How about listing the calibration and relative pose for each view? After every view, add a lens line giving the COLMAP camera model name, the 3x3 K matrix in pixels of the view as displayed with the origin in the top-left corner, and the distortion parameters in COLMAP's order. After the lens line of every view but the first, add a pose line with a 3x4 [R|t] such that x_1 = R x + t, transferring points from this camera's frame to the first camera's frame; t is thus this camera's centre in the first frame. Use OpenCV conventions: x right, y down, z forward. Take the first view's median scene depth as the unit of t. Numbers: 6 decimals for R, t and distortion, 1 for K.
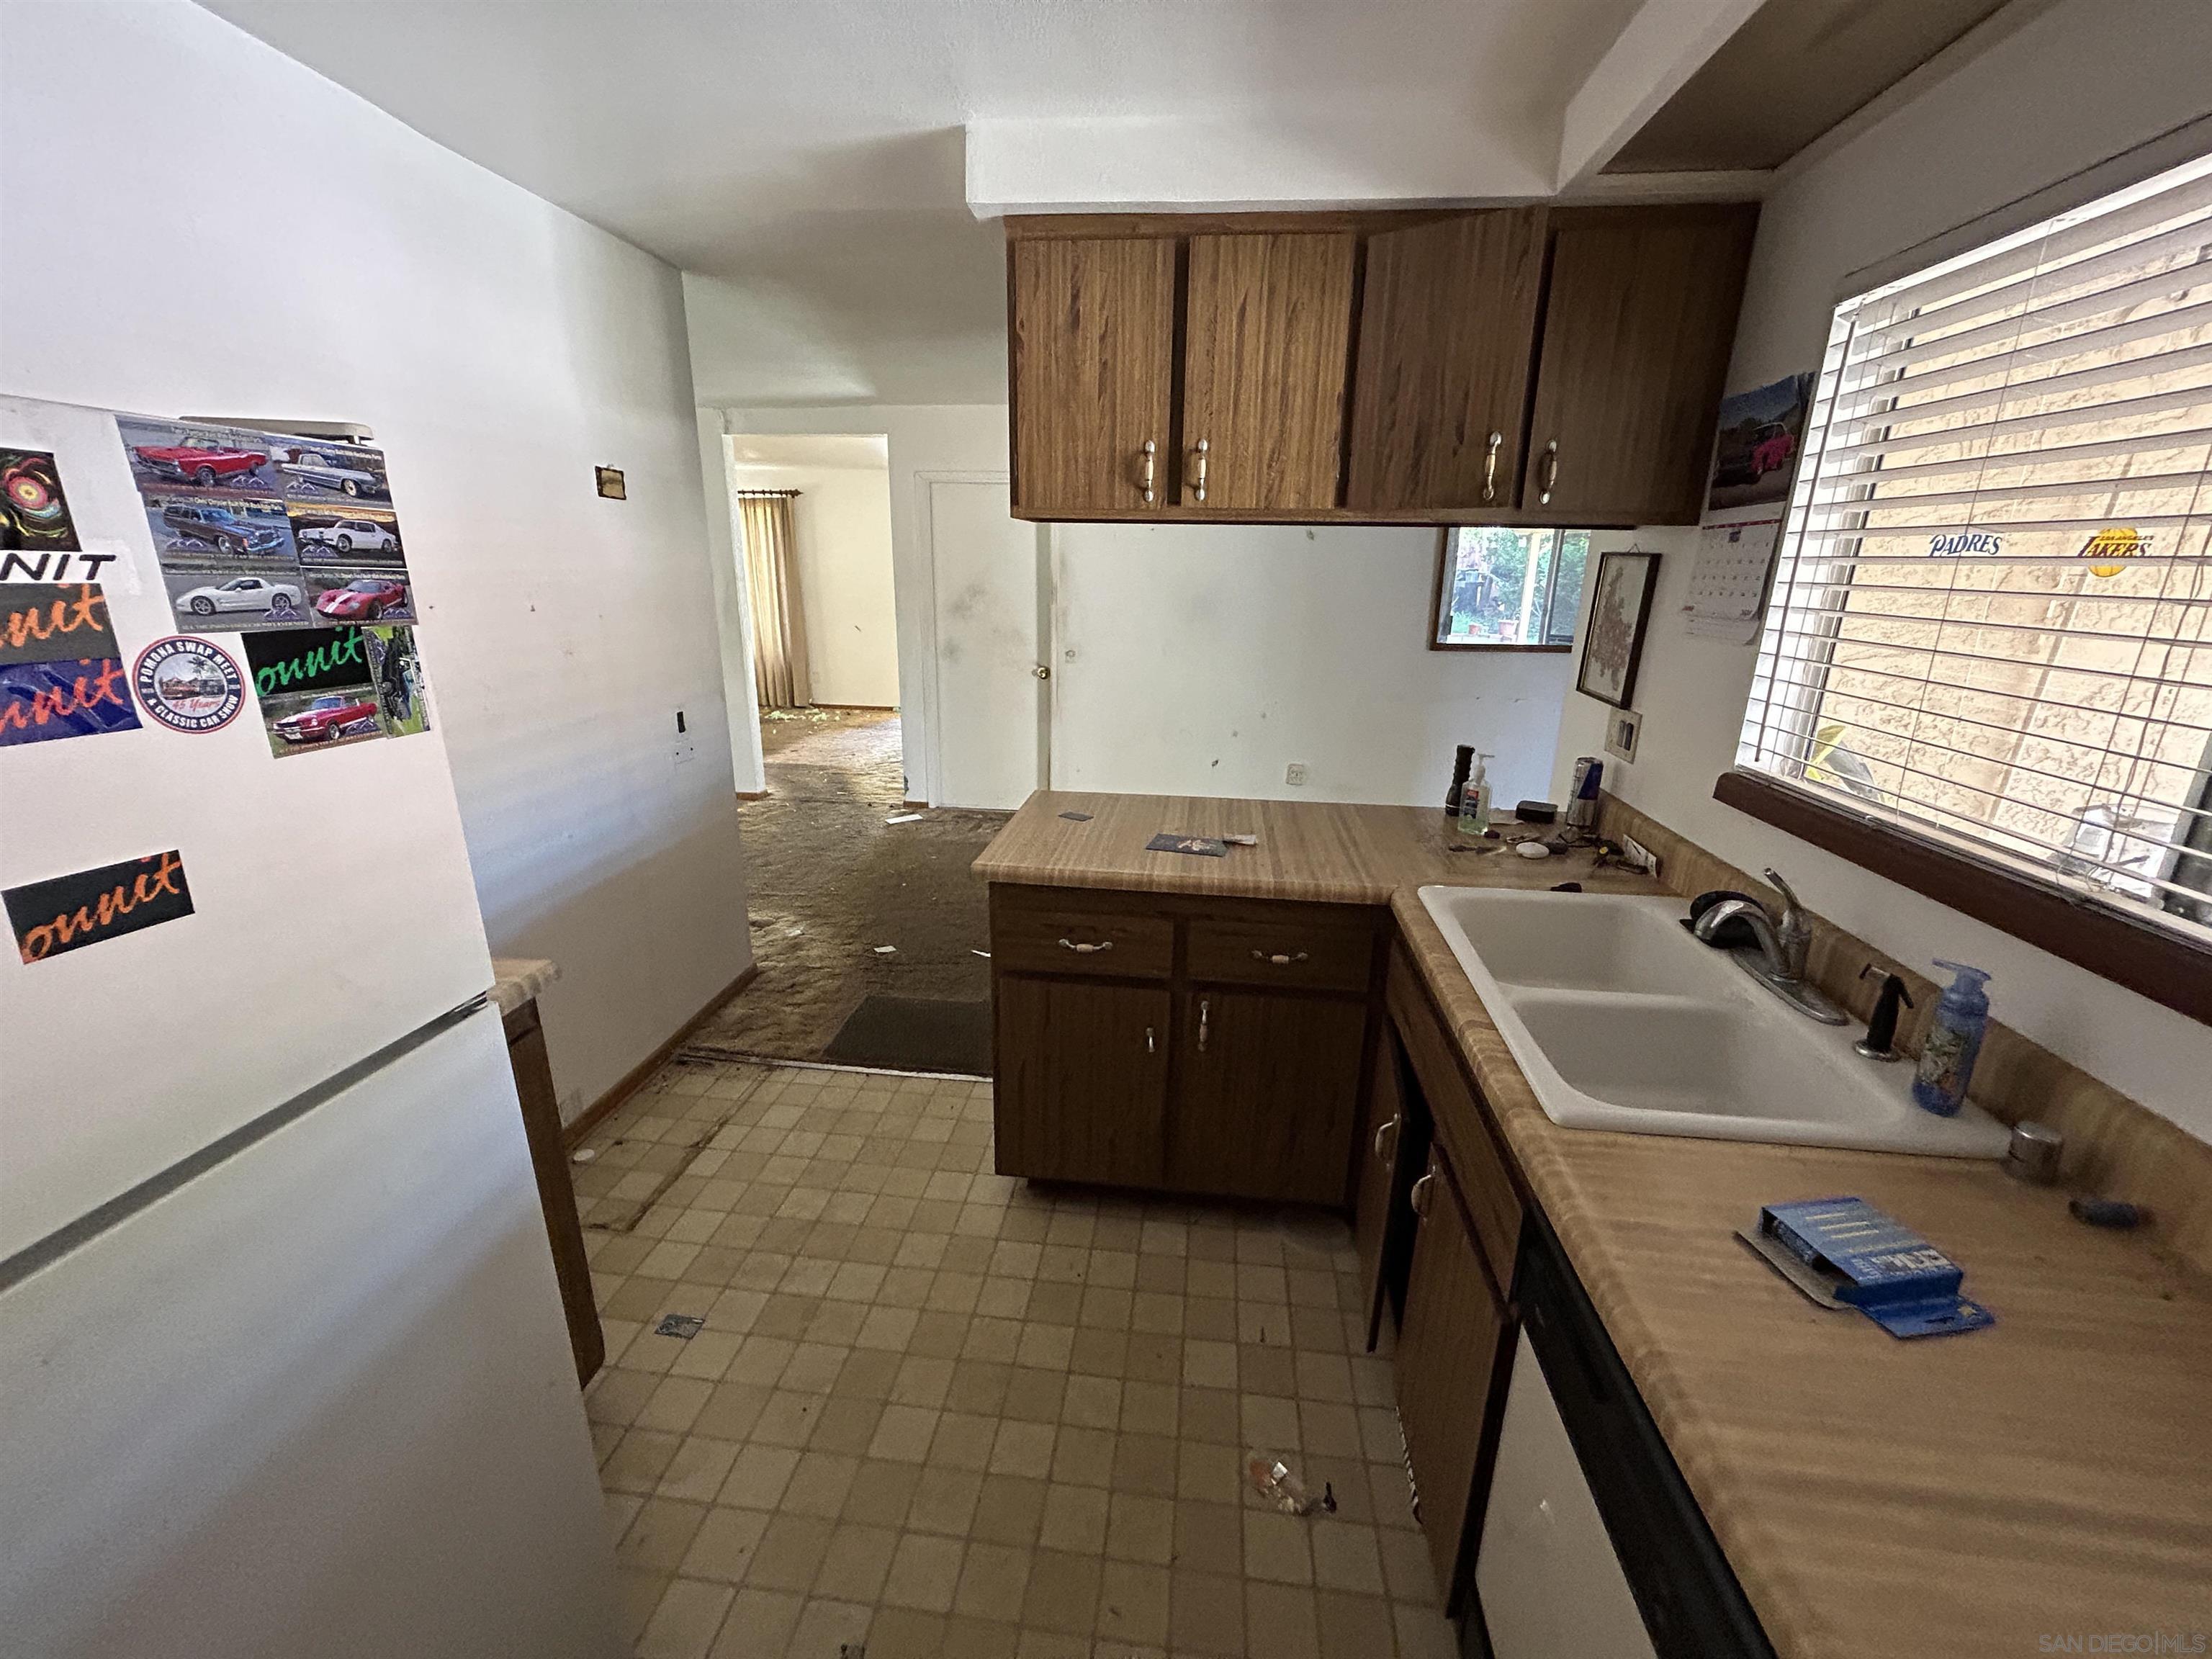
lens RADIAL K [[893.2, 0, 1097.1], [0, 893.2, 826.8], [0, 0, 1]] dist [0.011170, -0.000882]
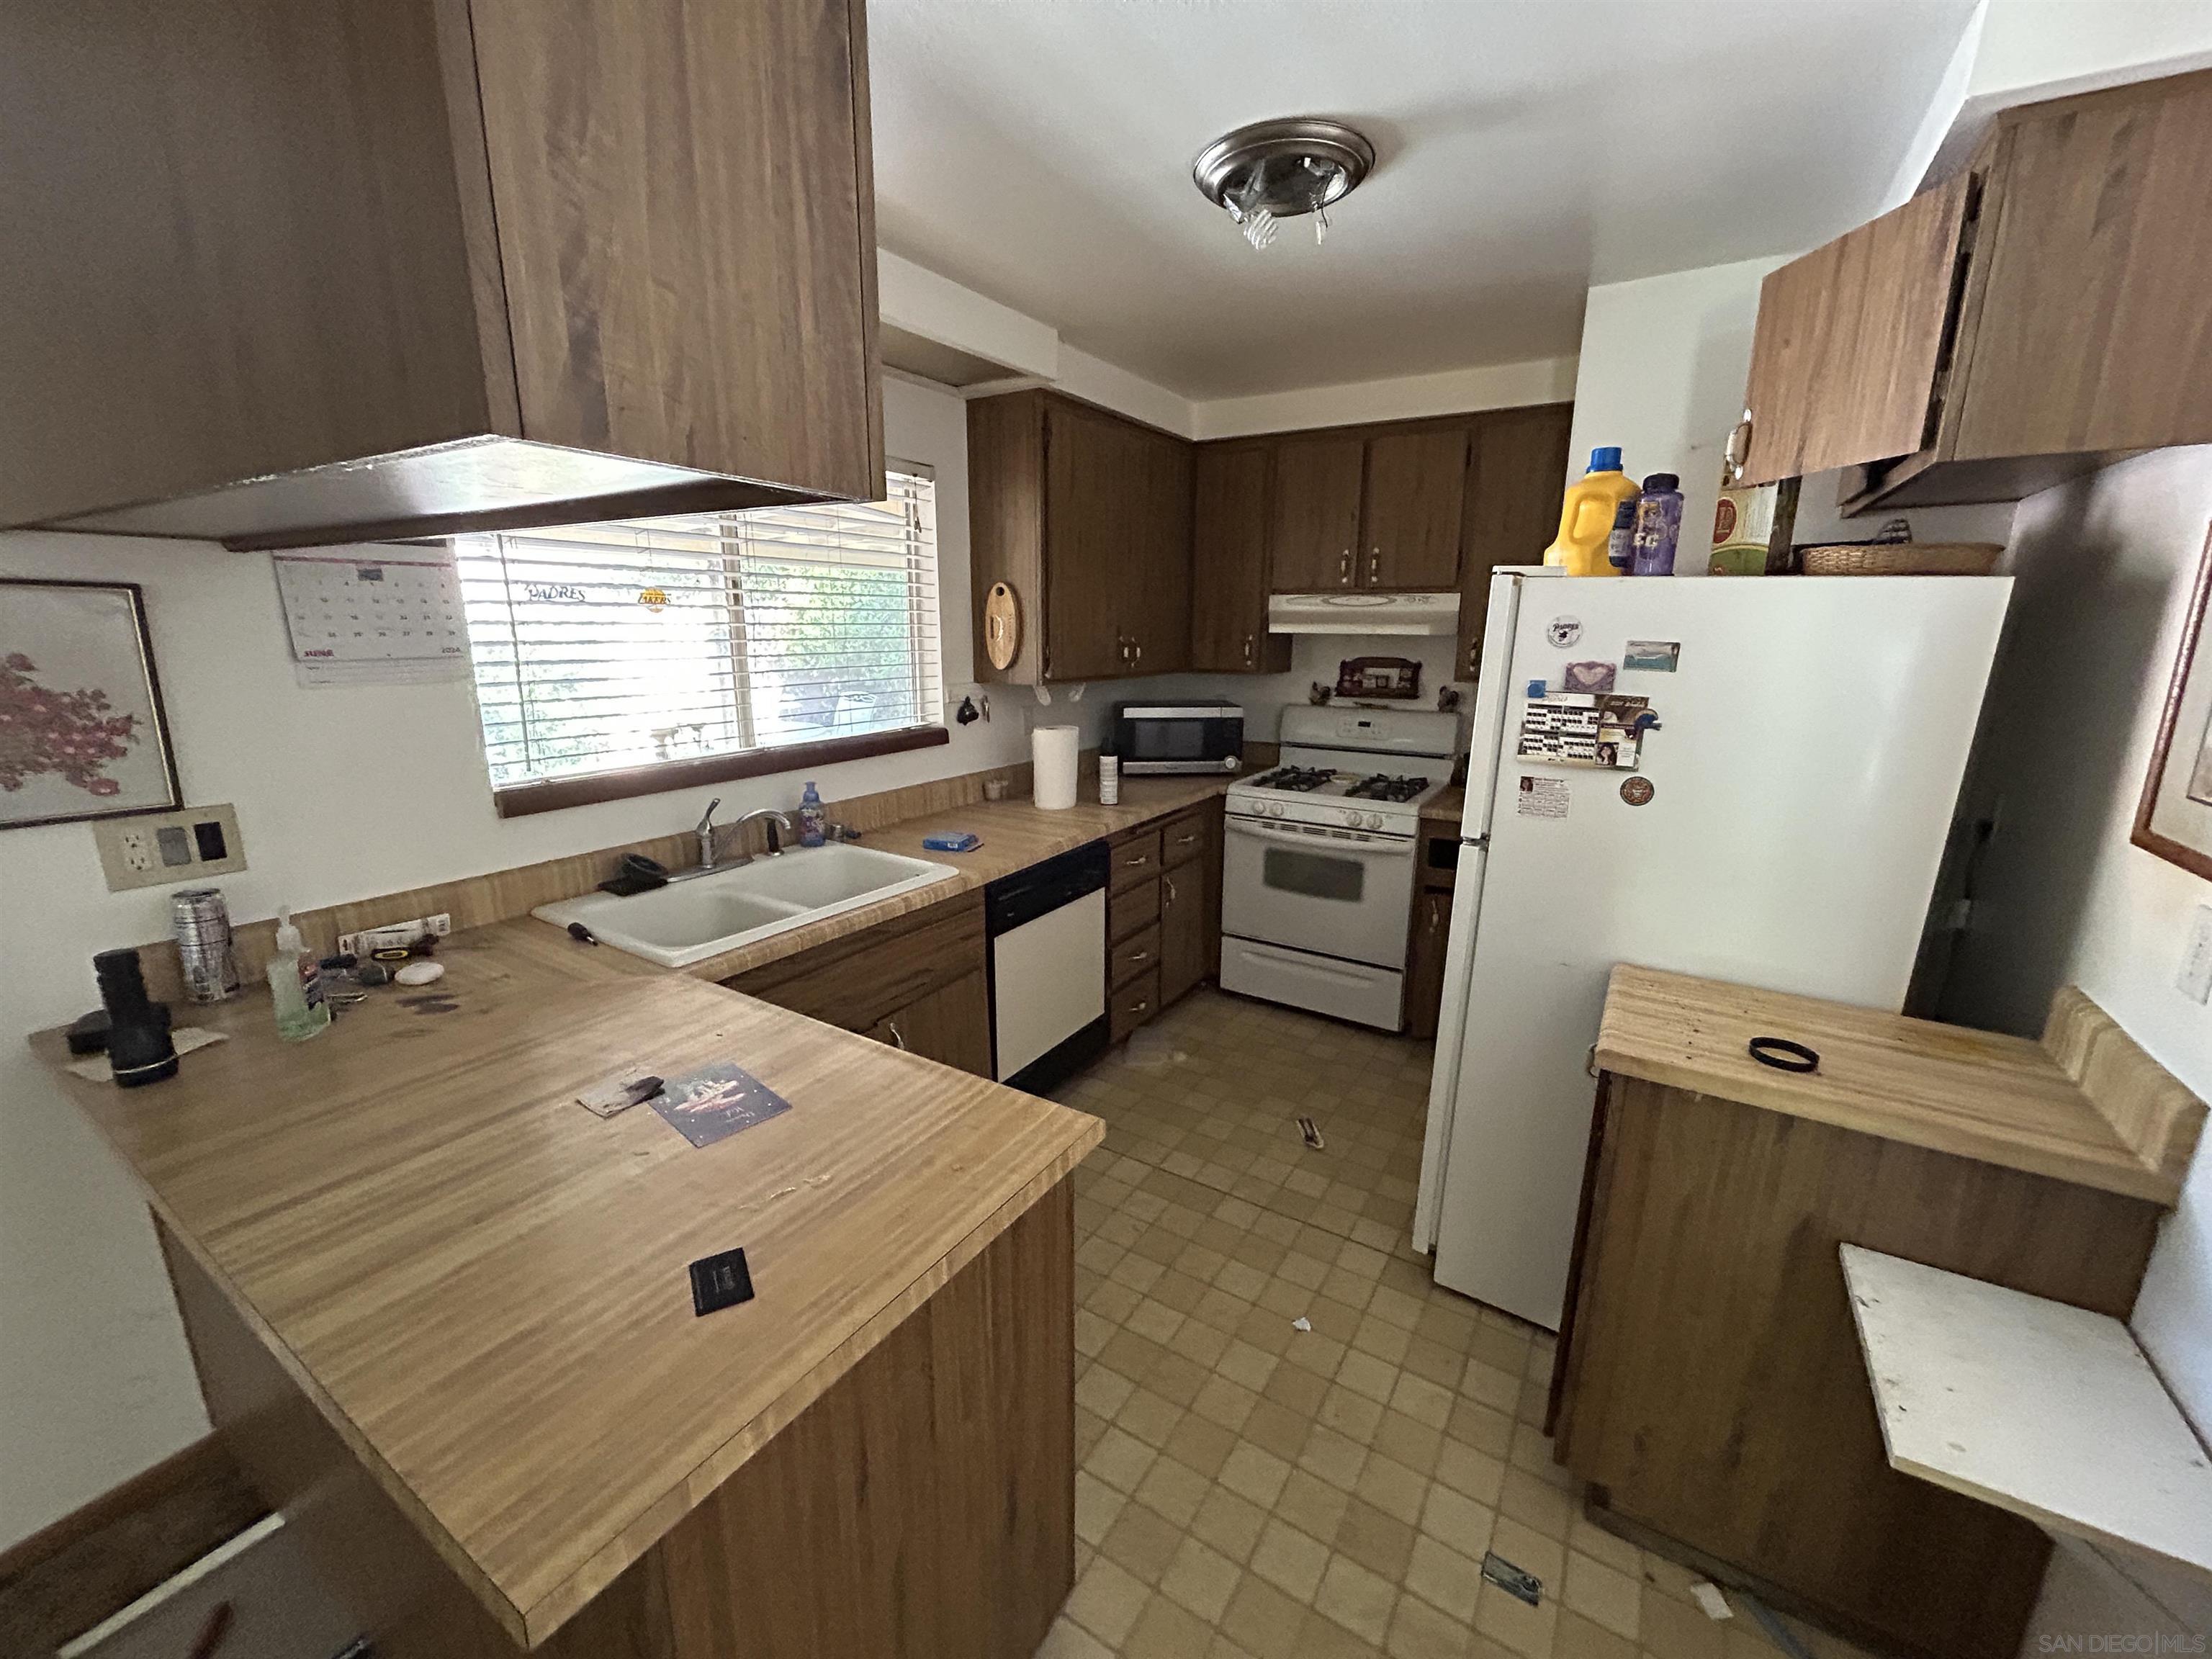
lens RADIAL K [[893.2, 0, 1108.1], [0, 893.2, 819.3], [0, 0, 1]] dist [0.011170, -0.000882]
pose [[-0.907558, -0.113341, 0.404343, -0.329168], [0.100790, 0.875947, 0.471761, -0.374266], [-0.407652, 0.468904, -0.783549, 1.238611]]
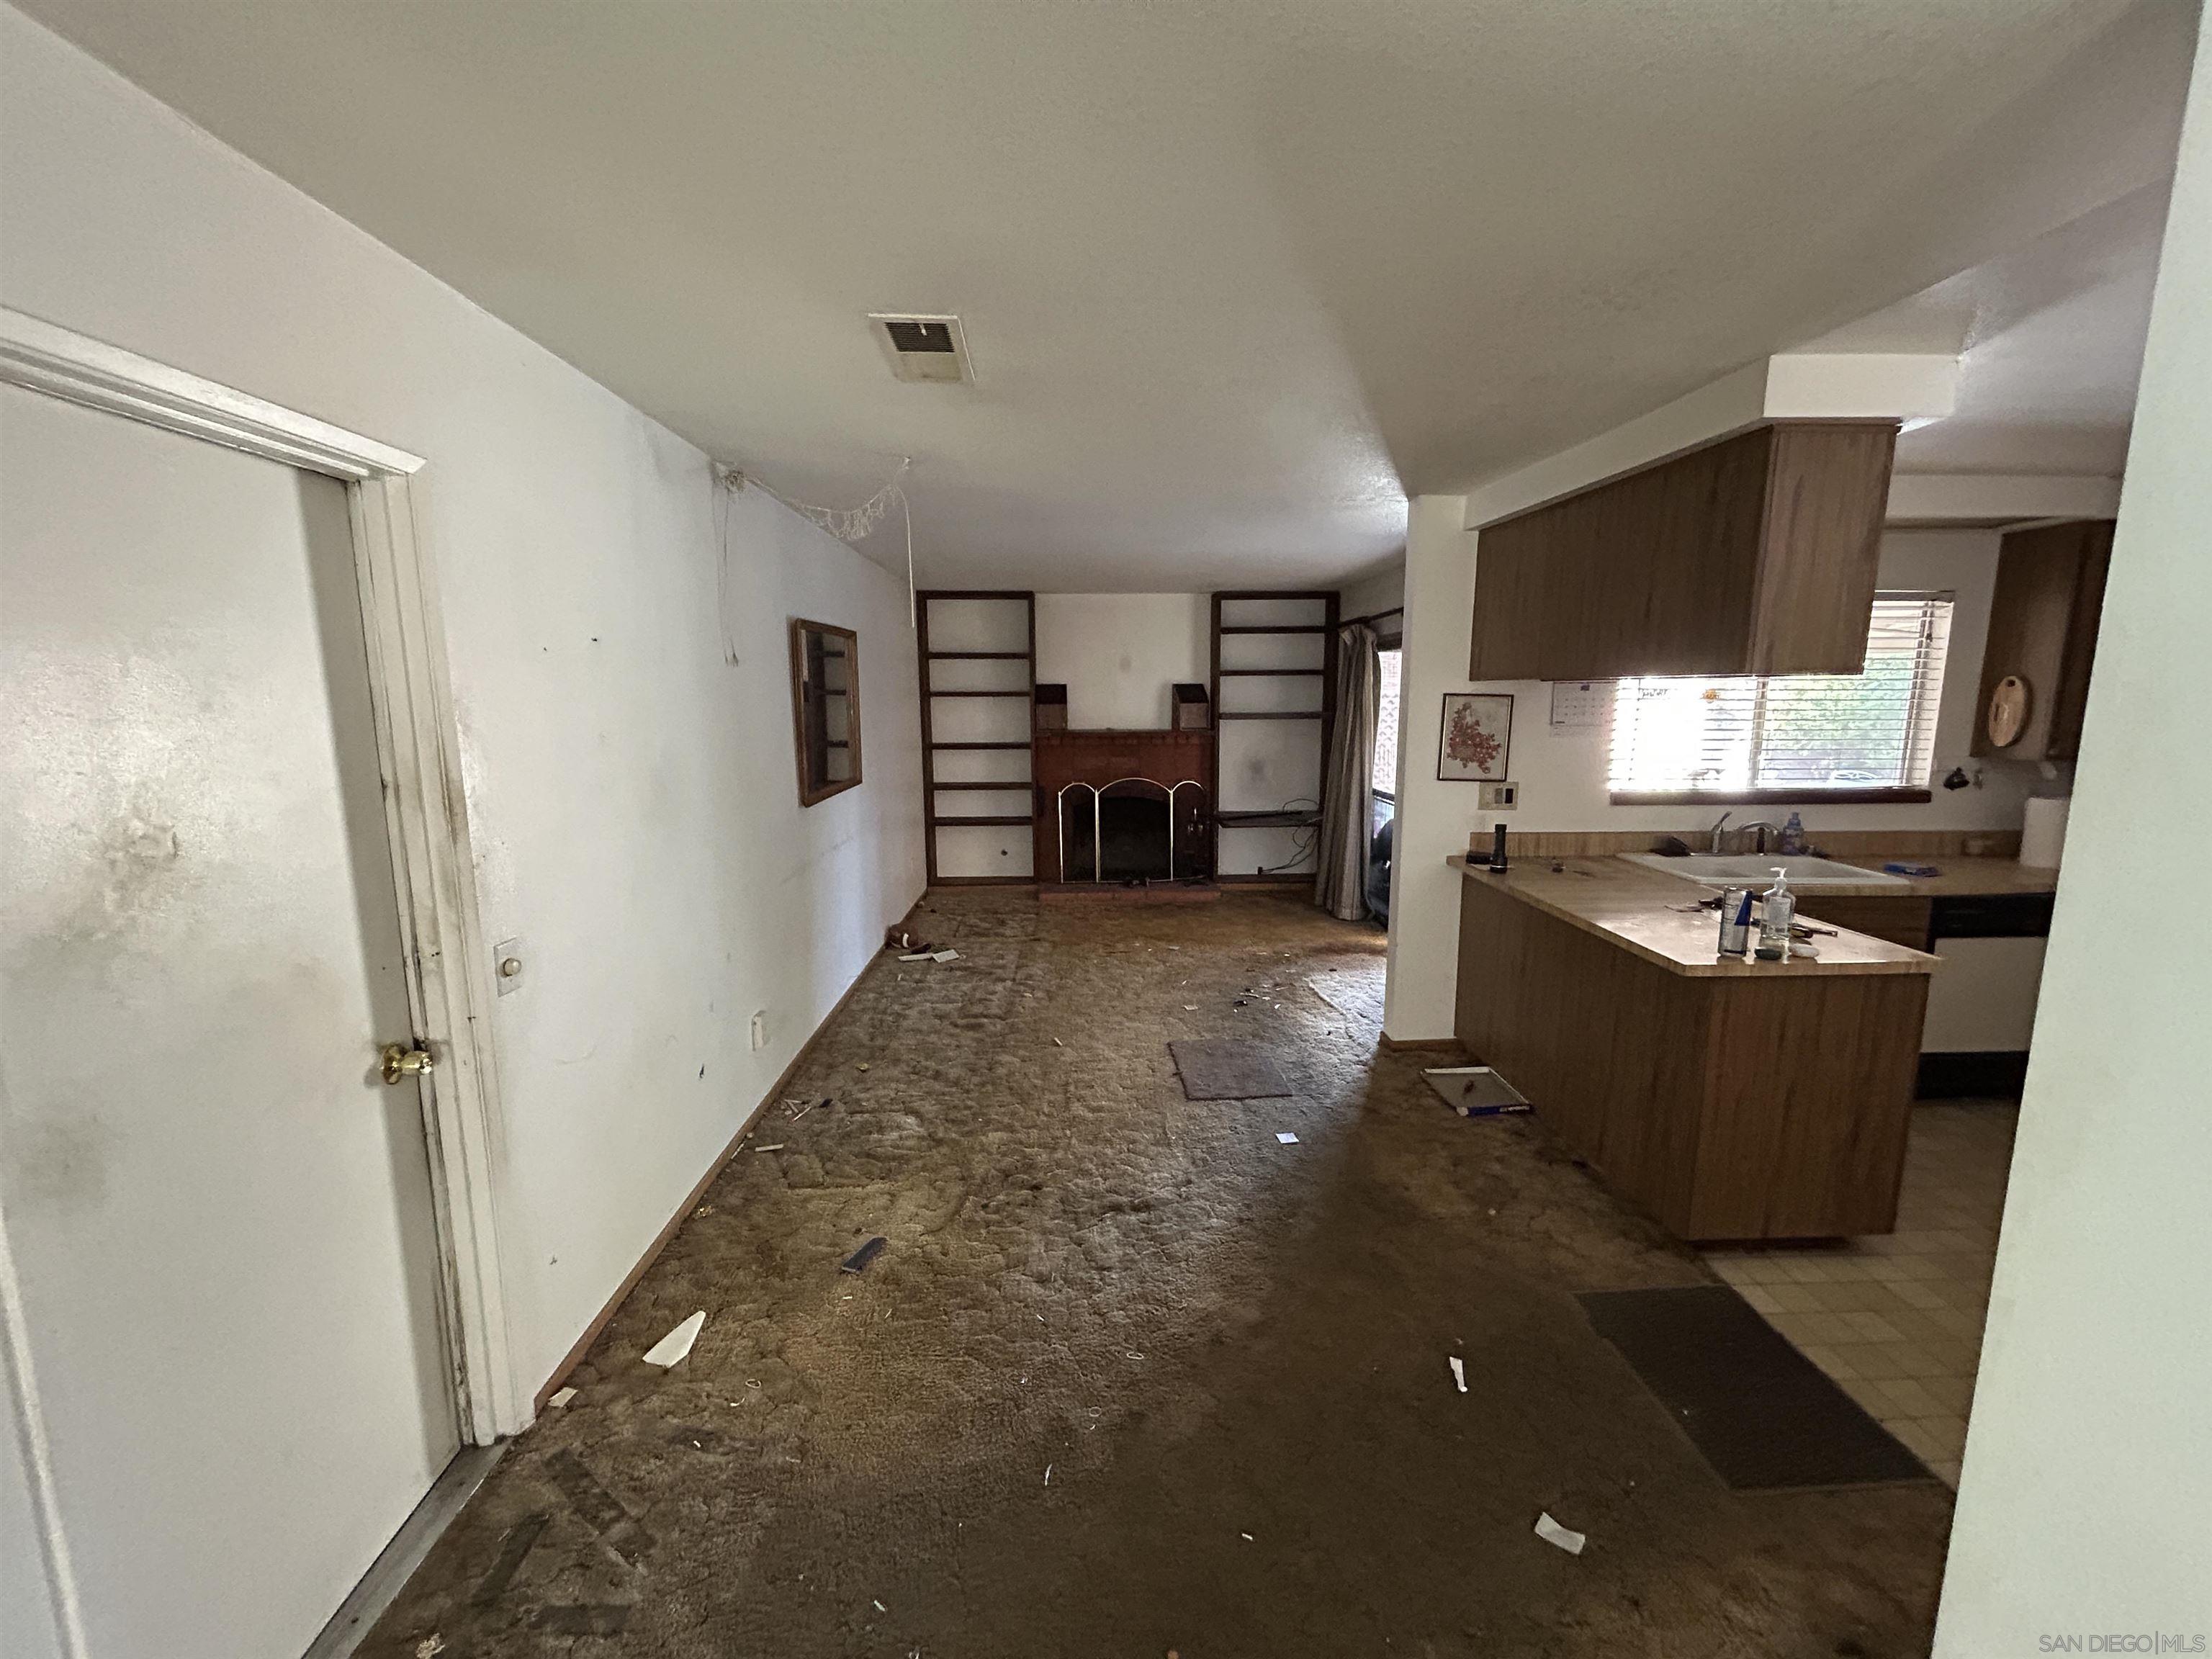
lens RADIAL K [[893.2, 0, 1118.4], [0, 893.2, 837.8], [0, 0, 1]] dist [0.011170, -0.000882]
pose [[-0.170995, -0.171097, 0.970302, -1.010292], [0.279758, 0.935843, 0.214321, -0.616892], [-0.944720, 0.308098, -0.112158, 1.949018]]
